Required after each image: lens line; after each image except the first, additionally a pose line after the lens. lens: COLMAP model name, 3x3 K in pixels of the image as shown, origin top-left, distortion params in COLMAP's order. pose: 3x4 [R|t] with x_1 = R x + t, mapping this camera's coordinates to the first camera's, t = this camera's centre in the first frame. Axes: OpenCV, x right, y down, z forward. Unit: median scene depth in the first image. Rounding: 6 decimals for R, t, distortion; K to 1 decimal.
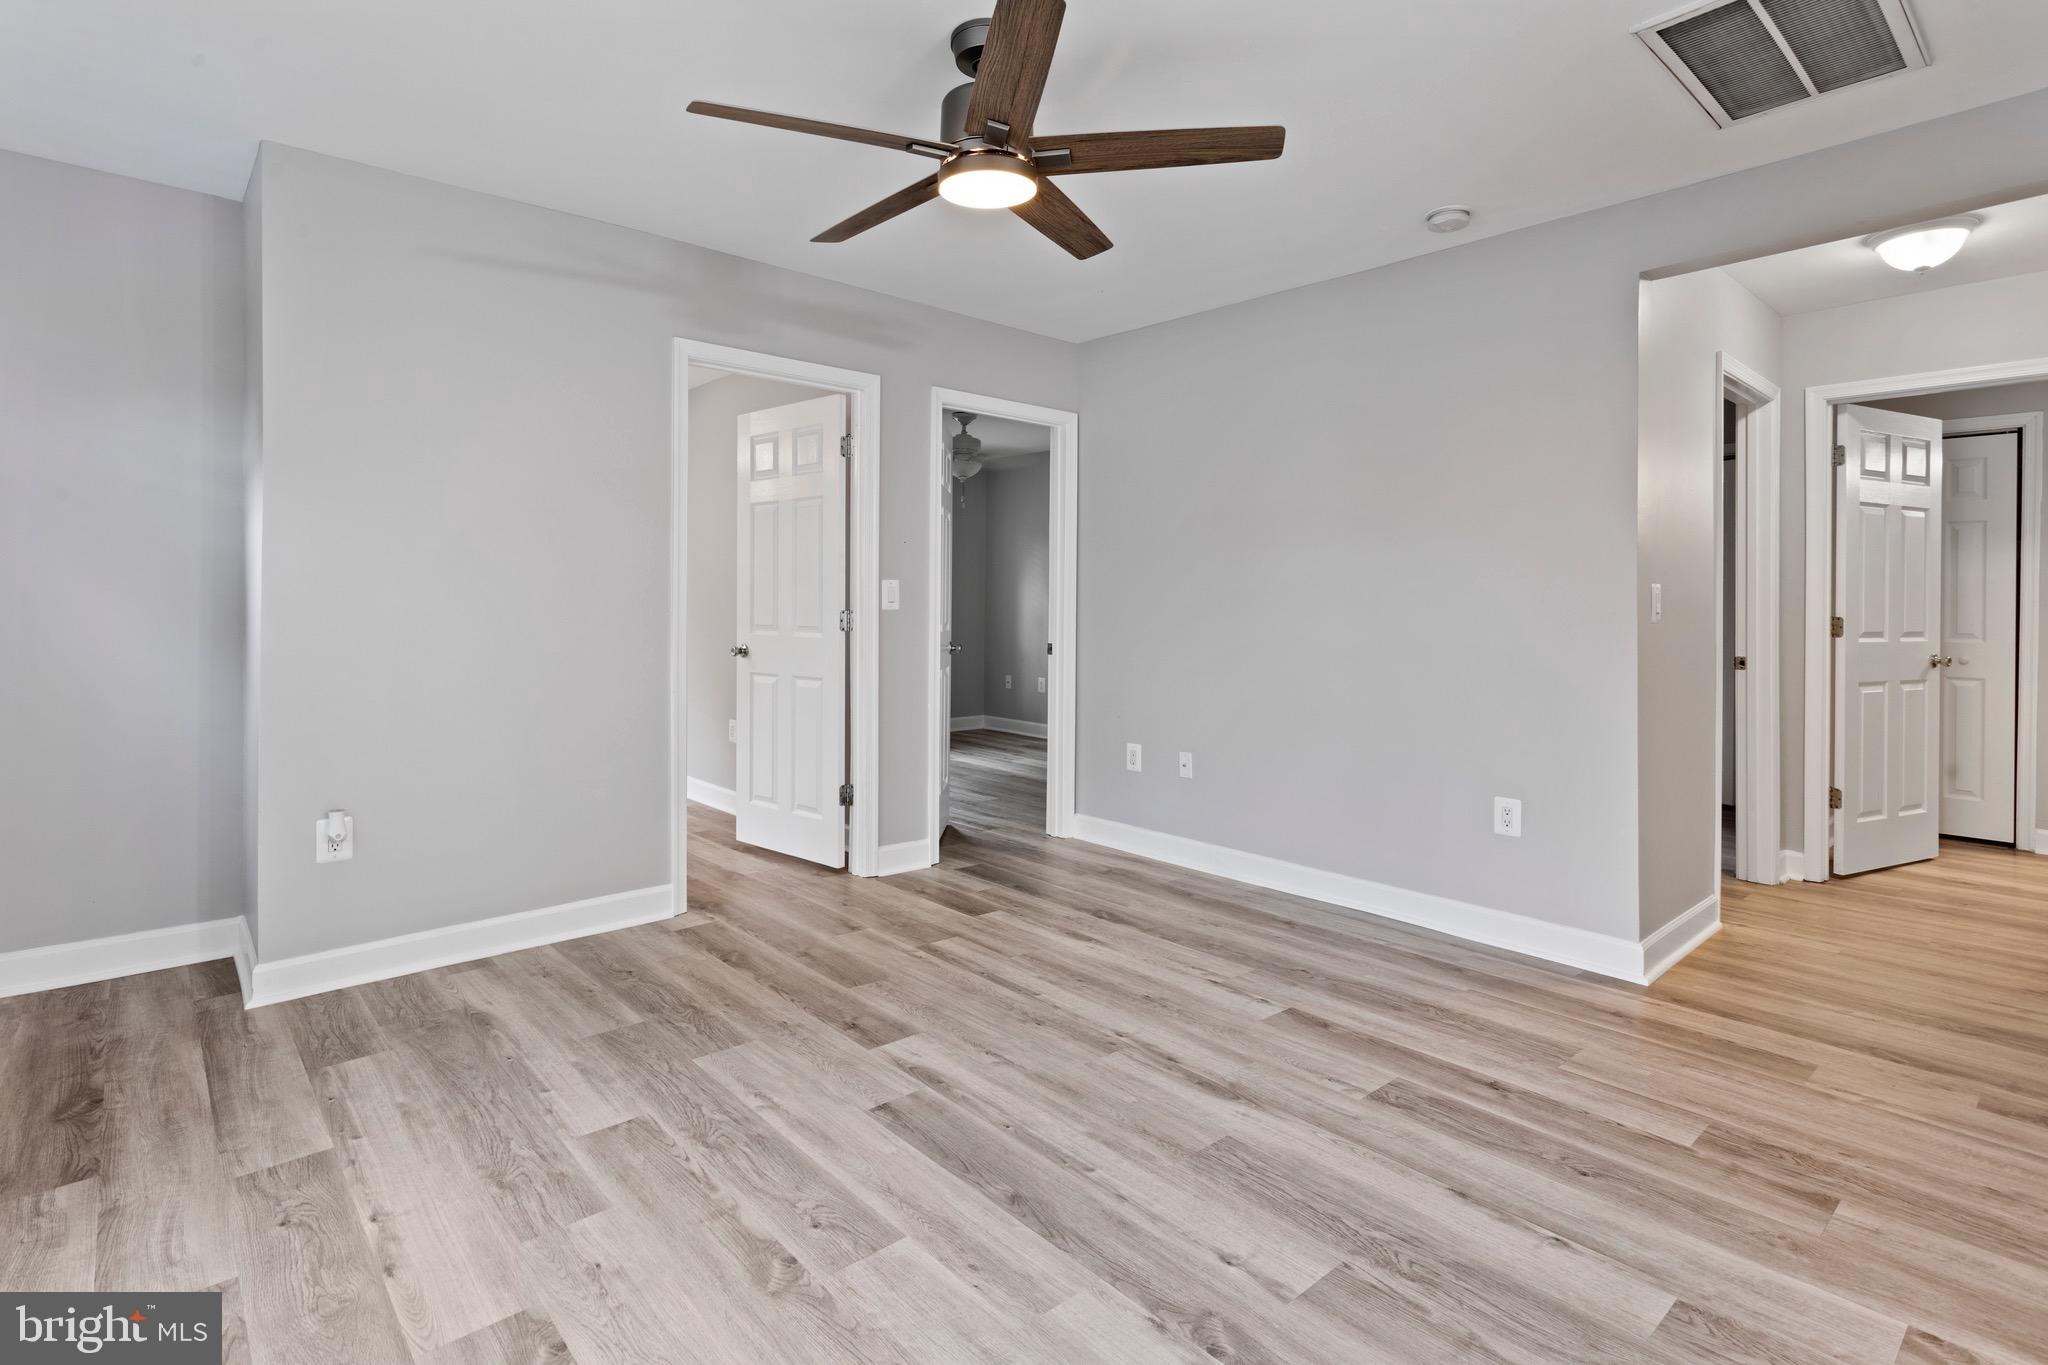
lens RADIAL K [[1008.0, 0, 1006.6], [0, 1008.0, 602.7], [0, 0, 1]] dist [0.000318, 0.000027]
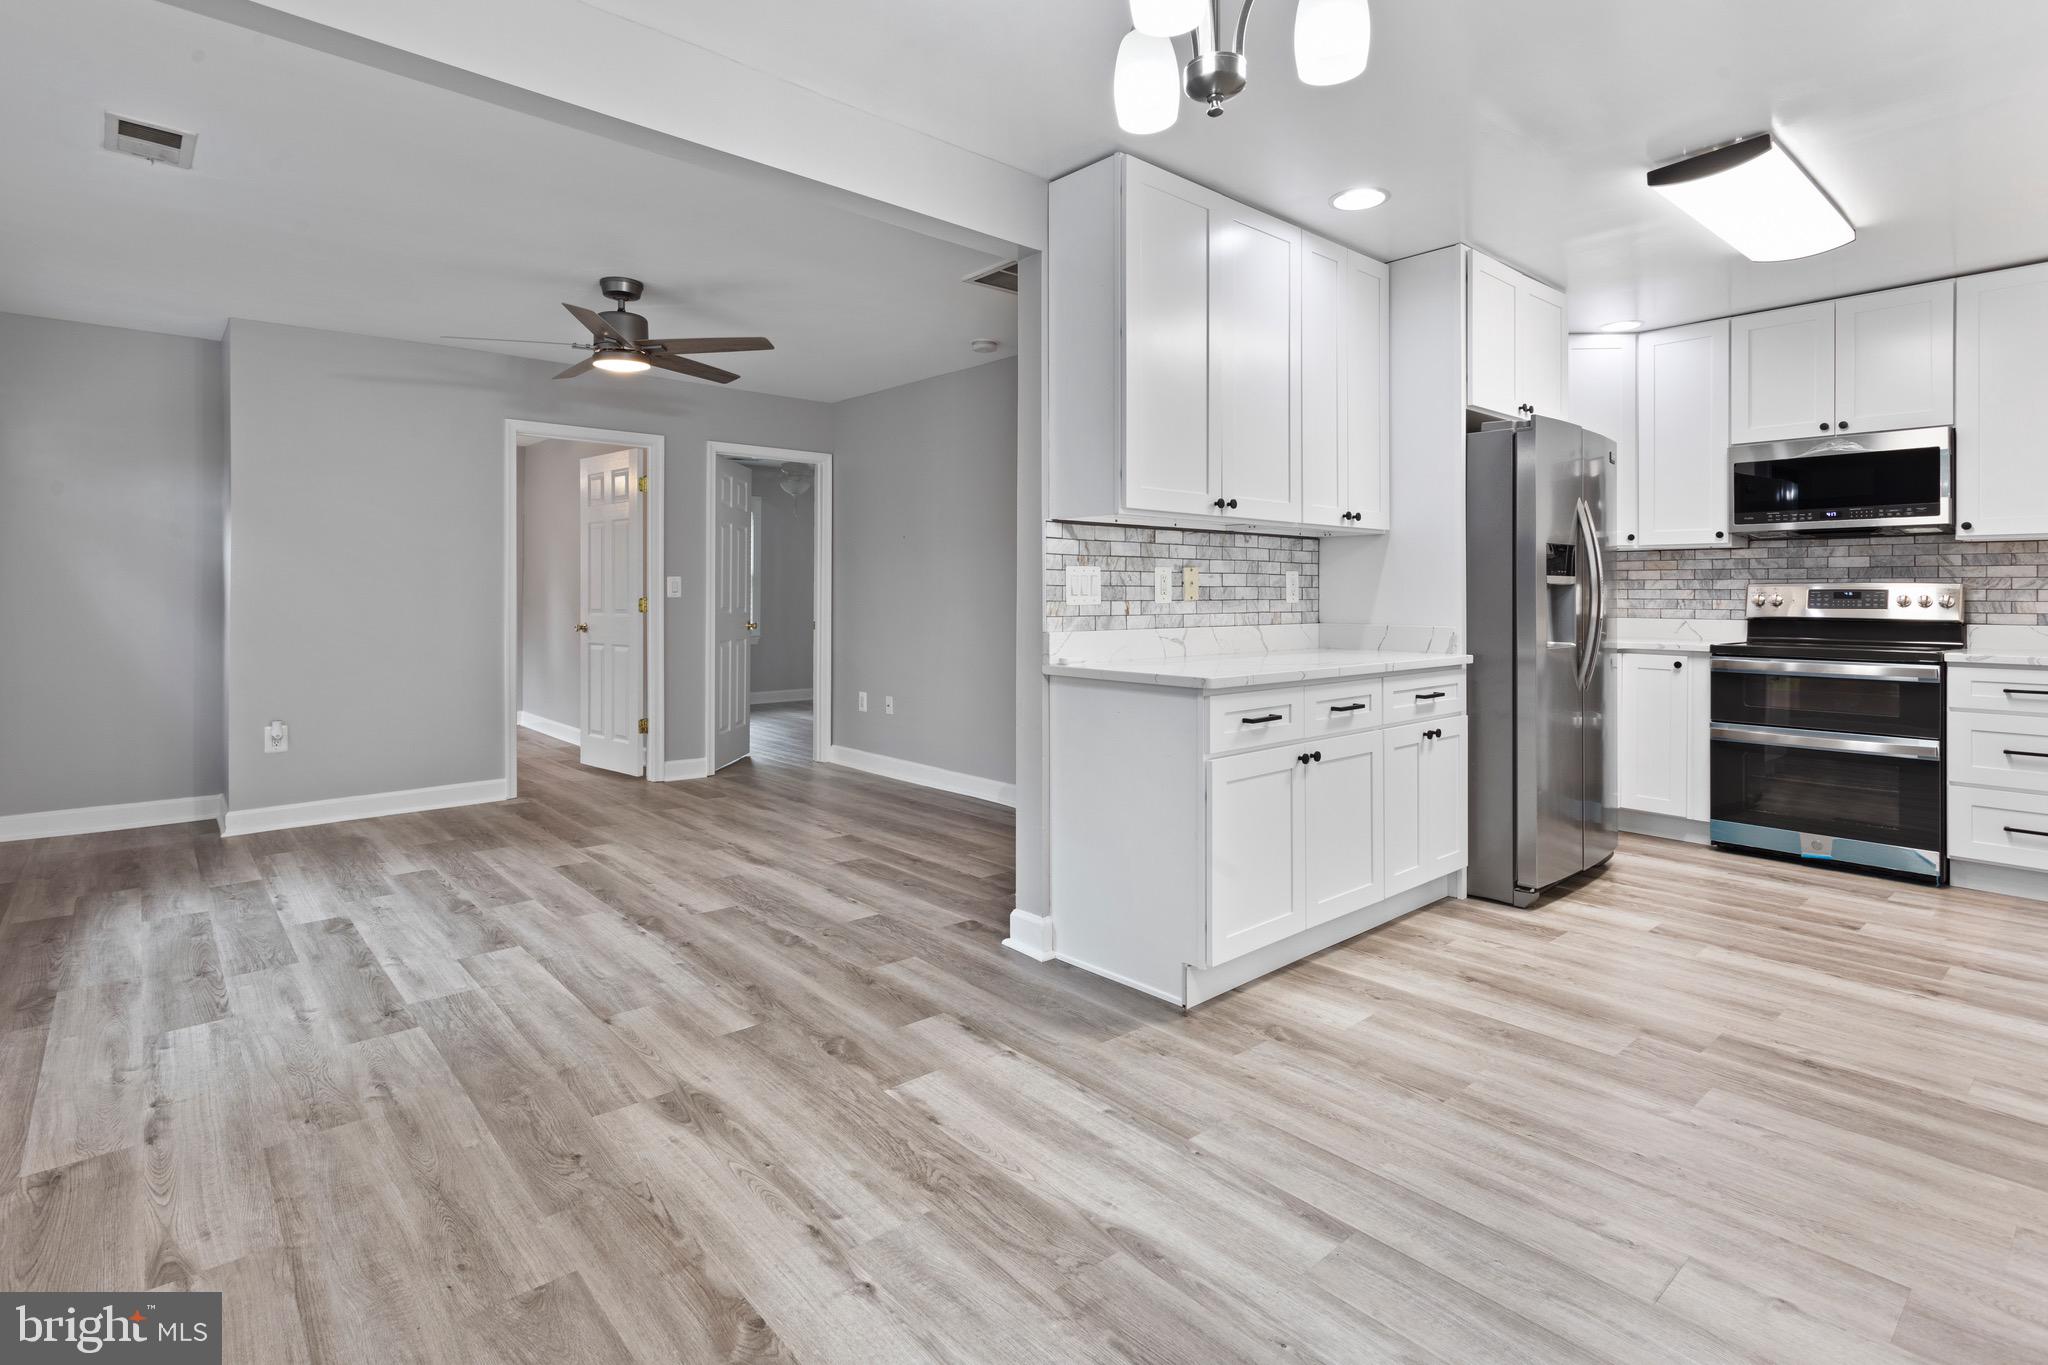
lens RADIAL K [[1011.4, 0, 1013.3], [0, 1011.4, 588.6], [0, 0, 1]] dist [-0.000972, 0.000742]
pose [[0.999975, -0.007133, -0.000294, 0.866279], [0.007132, 0.999968, -0.003493, 0.006974], [0.000319, 0.003490, 0.999994, -1.044938]]
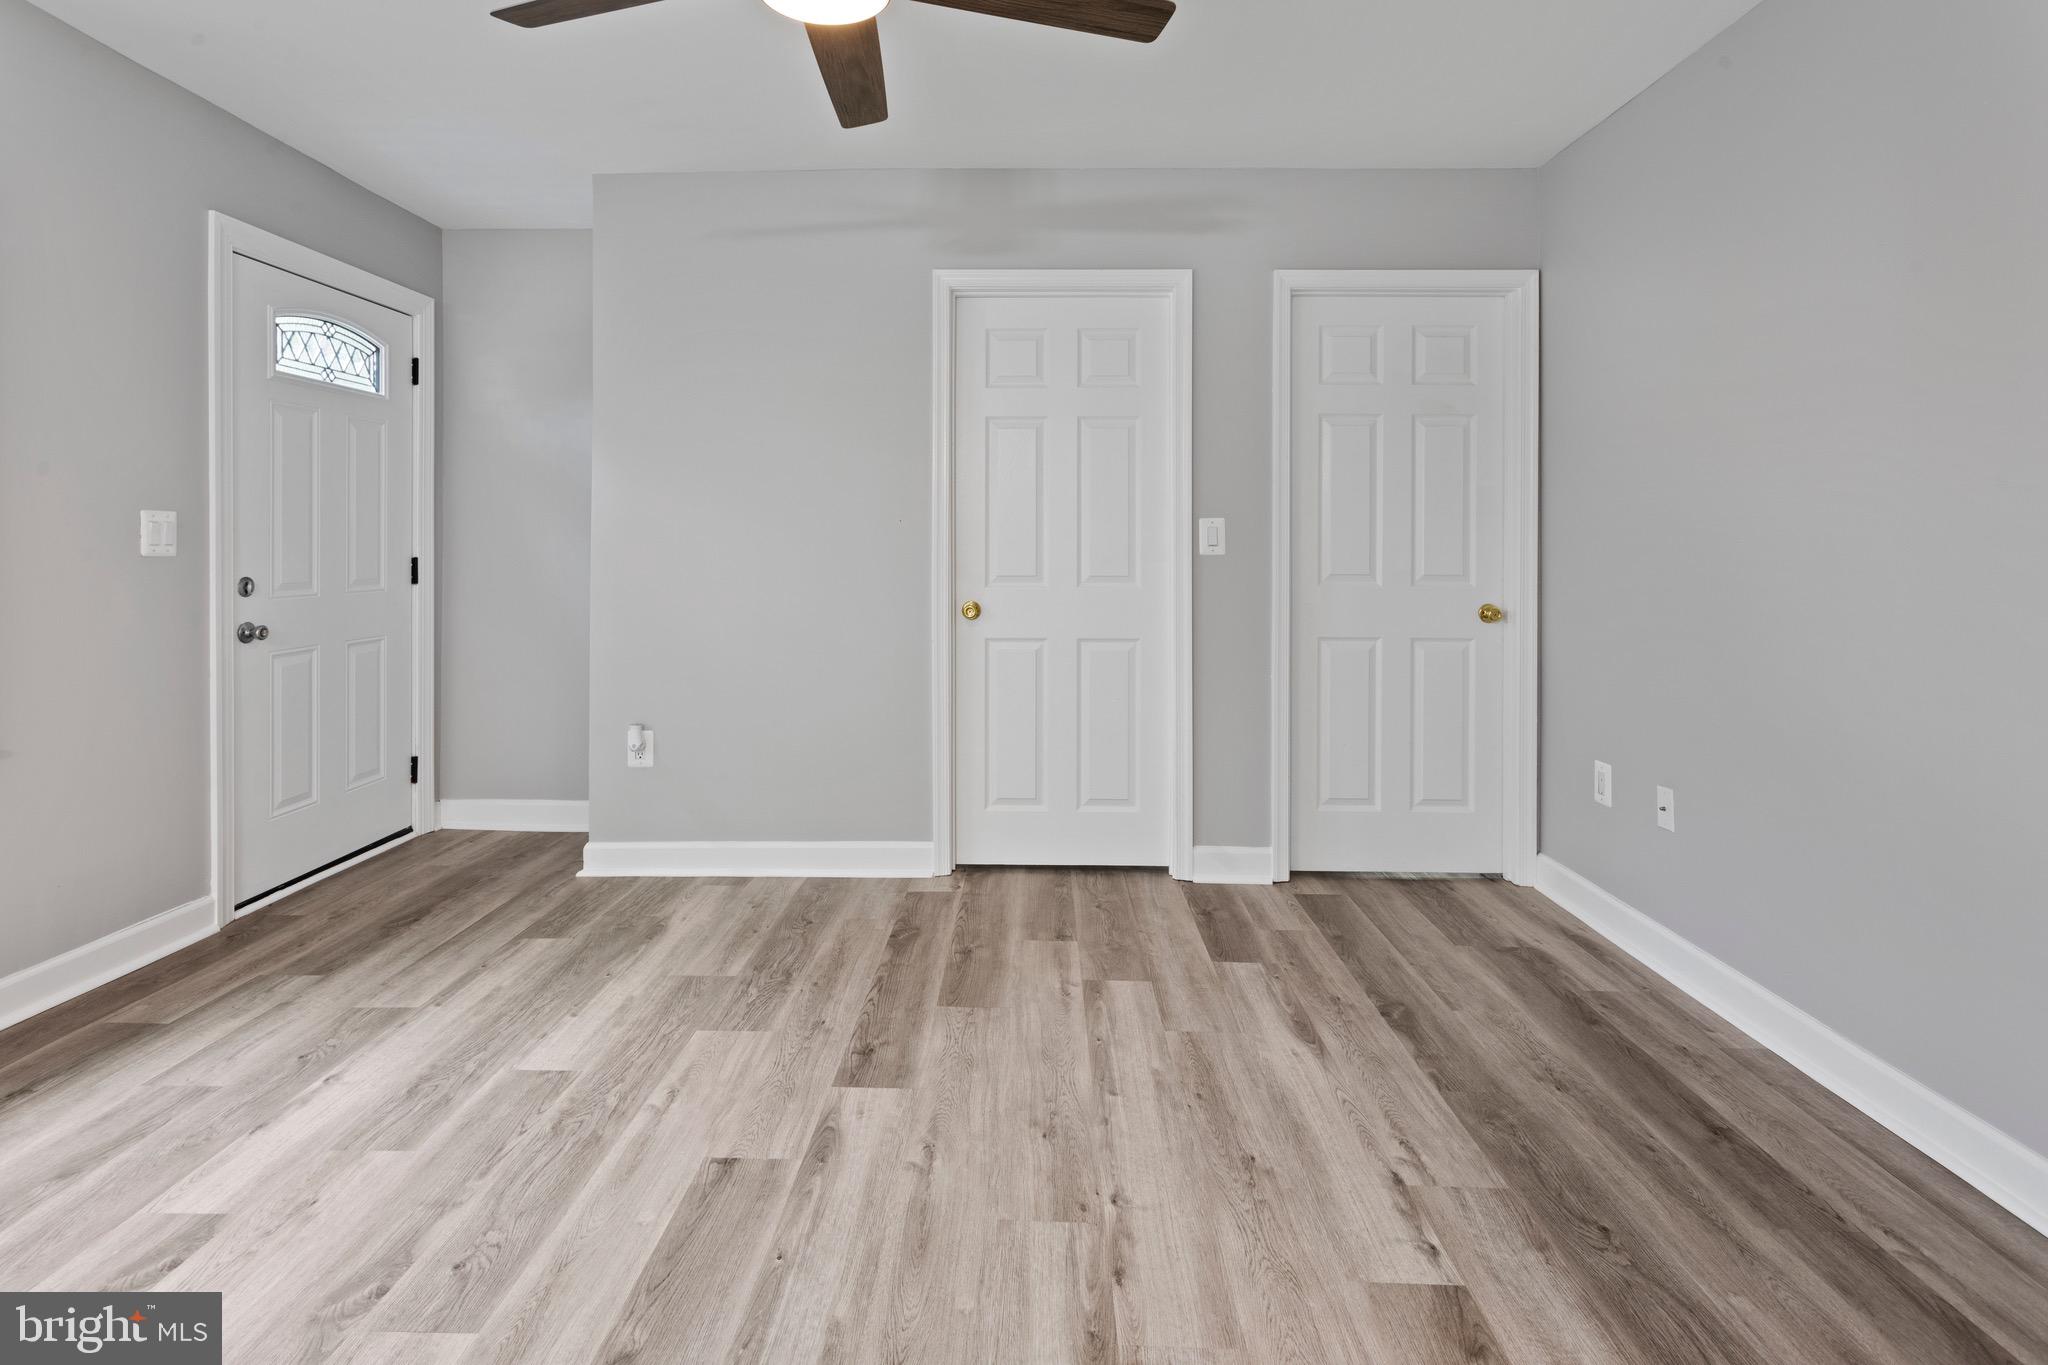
lens RADIAL K [[1014.2, 0, 1010.4], [0, 1014.2, 550.7], [0, 0, 1]] dist [0.000269, 0.000497]
pose [[0.734205, -0.004705, -0.678912, 0.745507], [0.004141, 0.999988, -0.002451, 0.011119], [0.678916, -0.001012, 0.734216, 0.682460]]
